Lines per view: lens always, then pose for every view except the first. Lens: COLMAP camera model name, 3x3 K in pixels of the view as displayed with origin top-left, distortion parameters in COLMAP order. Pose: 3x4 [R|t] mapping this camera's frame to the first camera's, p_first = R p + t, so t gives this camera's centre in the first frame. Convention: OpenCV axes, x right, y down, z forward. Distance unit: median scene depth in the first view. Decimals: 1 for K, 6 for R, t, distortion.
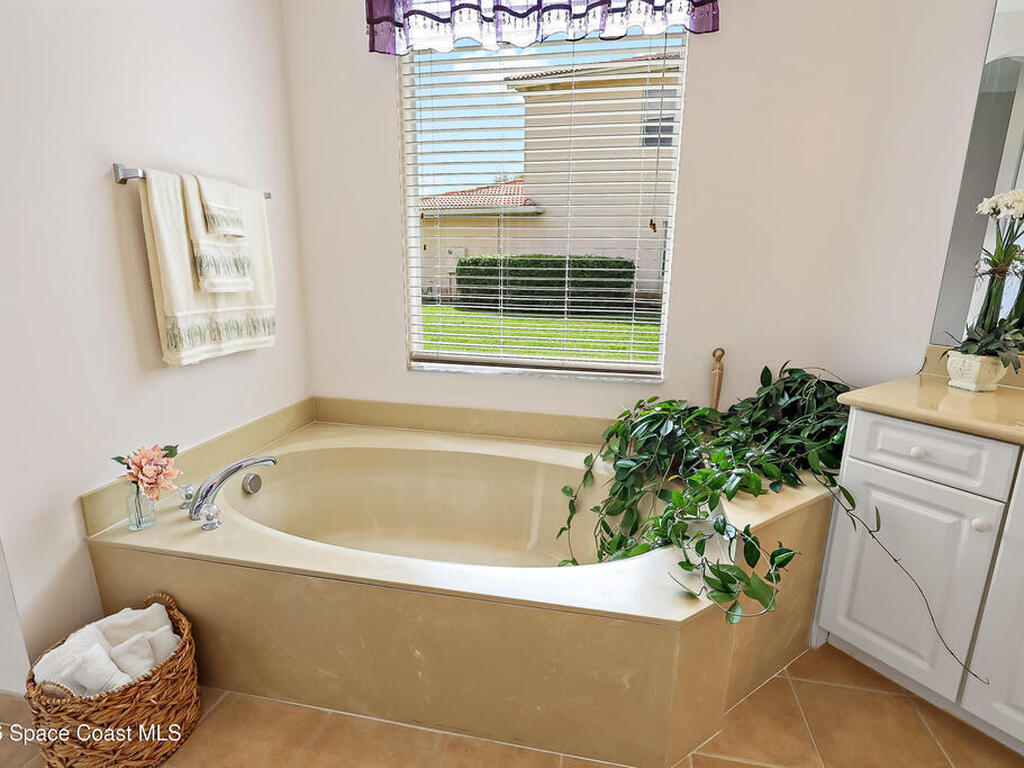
lens RADIAL K [[536.4, 0, 511.3], [0, 536.4, 381.7], [0, 0, 1]] dist [-0.001166, 0.002299]
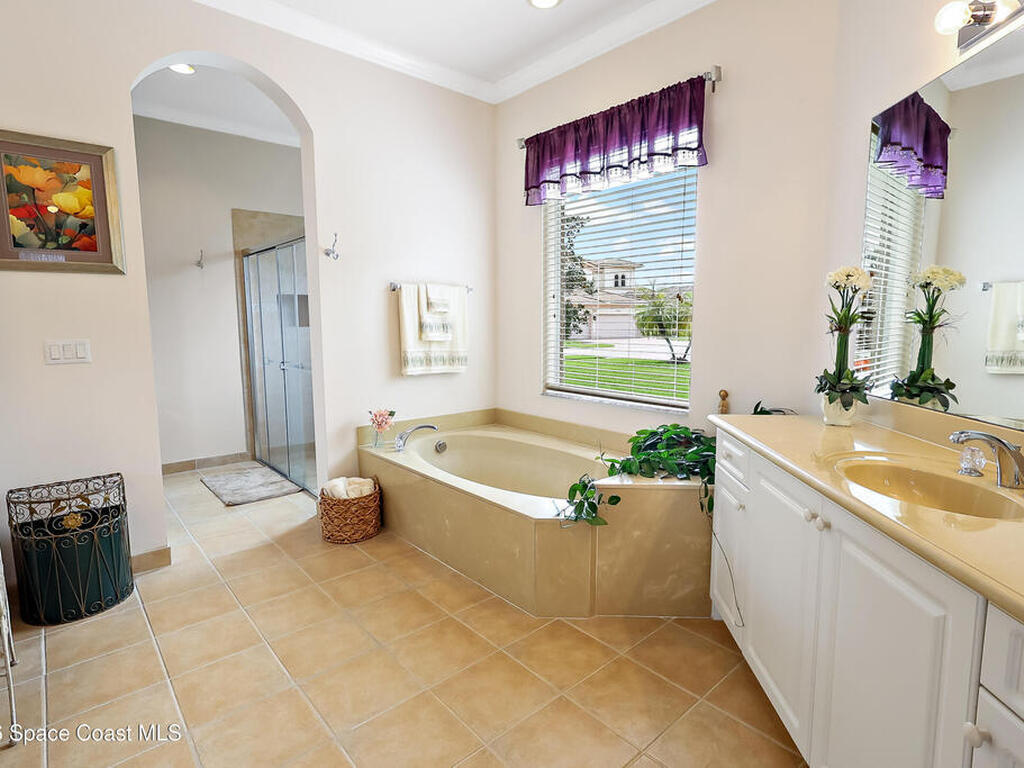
lens RADIAL K [[536.4, 0, 511.3], [0, 536.4, 381.7], [0, 0, 1]] dist [-0.001166, 0.002299]
pose [[0.797732, 0.057797, -0.600236, 0.897093], [-0.128148, 0.988908, -0.075089, 0.094090], [0.589239, 0.136820, 0.796290, -0.377548]]
